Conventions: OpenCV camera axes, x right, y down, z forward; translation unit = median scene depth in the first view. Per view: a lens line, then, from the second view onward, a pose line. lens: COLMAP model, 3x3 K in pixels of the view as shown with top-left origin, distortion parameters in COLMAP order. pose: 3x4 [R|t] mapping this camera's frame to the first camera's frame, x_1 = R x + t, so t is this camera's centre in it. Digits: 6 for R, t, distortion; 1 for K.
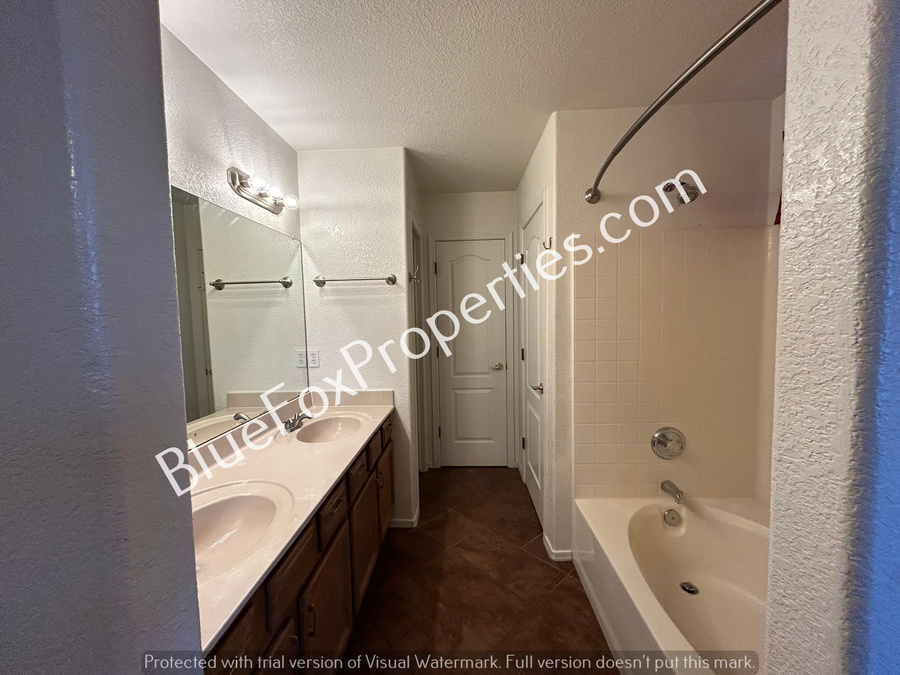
lens RADIAL K [[359.7, 0, 449.2], [0, 359.7, 336.0], [0, 0, 1]] dist [0.000512, 0.000139]
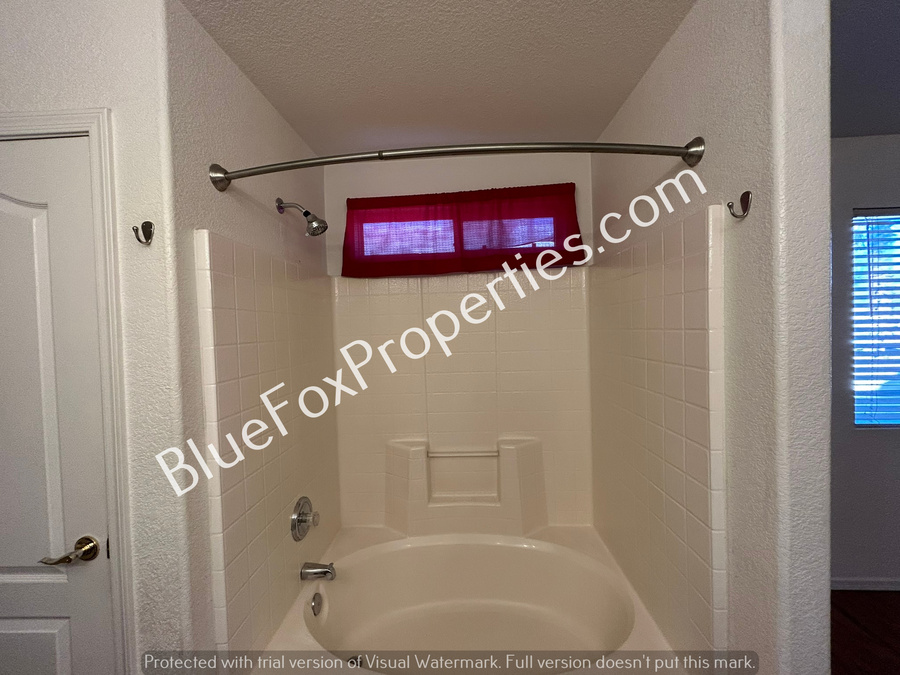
lens RADIAL K [[359.7, 0, 449.2], [0, 359.7, 336.0], [0, 0, 1]] dist [0.000512, 0.000139]
pose [[-0.006772, -0.004421, 0.999967, -0.208035], [0.088885, 0.996029, 0.005006, -0.086960], [-0.996019, 0.088916, -0.006352, 0.635914]]
